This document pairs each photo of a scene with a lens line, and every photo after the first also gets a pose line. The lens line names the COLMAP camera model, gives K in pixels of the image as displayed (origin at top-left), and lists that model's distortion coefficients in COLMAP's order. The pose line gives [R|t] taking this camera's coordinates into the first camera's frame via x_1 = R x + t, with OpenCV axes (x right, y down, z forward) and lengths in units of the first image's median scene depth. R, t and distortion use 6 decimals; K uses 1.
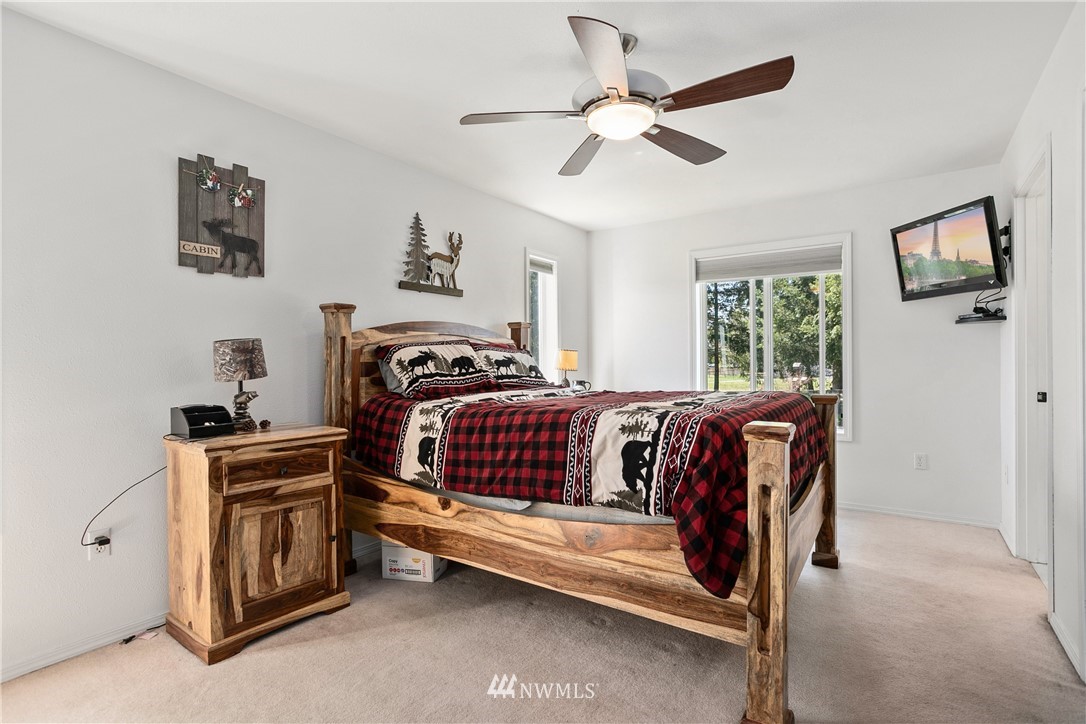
lens RADIAL K [[530.9, 0, 538.7], [0, 530.9, 364.1], [0, 0, 1]] dist [-0.001636, 0.000064]
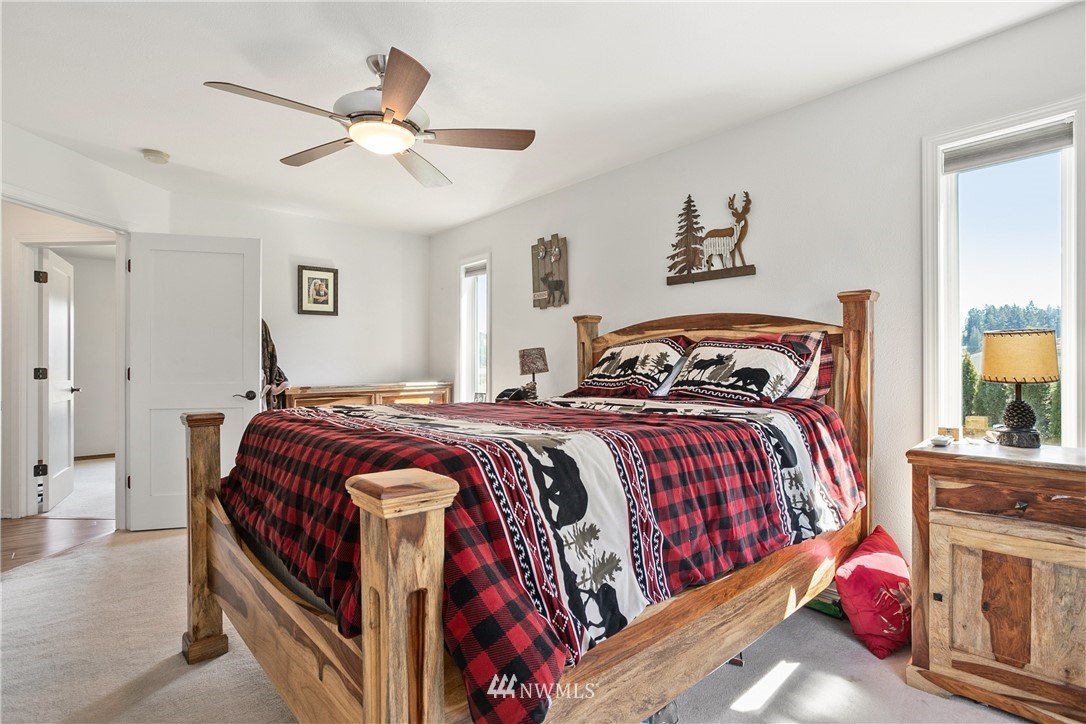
lens RADIAL K [[530.9, 0, 538.7], [0, 530.9, 364.1], [0, 0, 1]] dist [-0.001636, 0.000064]
pose [[-0.207236, 0.003194, -0.978286, 0.781527], [-0.000981, 0.999993, 0.003473, -0.005011], [0.978290, 0.001679, -0.207232, 1.056045]]
